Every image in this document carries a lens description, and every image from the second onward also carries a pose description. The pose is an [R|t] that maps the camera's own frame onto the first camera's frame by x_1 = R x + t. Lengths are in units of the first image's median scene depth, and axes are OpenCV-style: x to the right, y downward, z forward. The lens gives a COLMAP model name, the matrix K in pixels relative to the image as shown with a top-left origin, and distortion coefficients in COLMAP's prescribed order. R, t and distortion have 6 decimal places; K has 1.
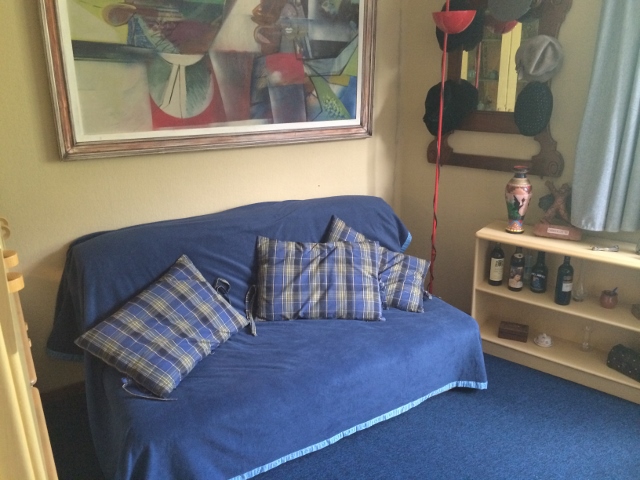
lens RADIAL K [[548.8, 0, 320.3], [0, 548.8, 239.5], [0, 0, 1]] dist [0.083095, -0.118508]
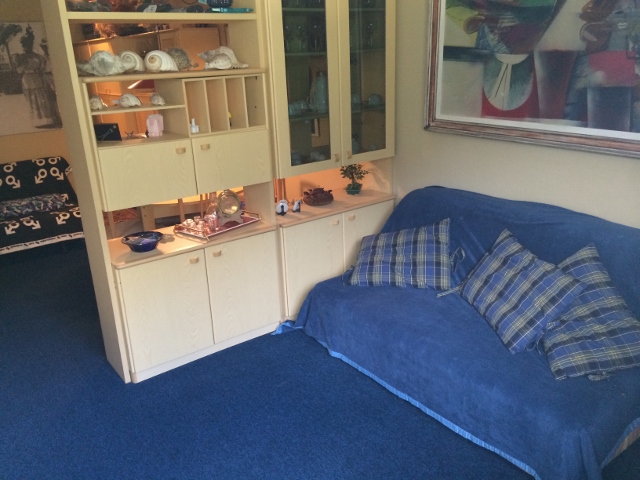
lens RADIAL K [[548.8, 0, 324.7], [0, 548.8, 242.0], [0, 0, 1]] dist [0.083095, -0.118508]
pose [[0.103969, 0.328172, -0.938879, 0.899900], [-0.282834, 0.914776, 0.288427, -0.200205], [0.953517, 0.235559, 0.187926, 0.505524]]
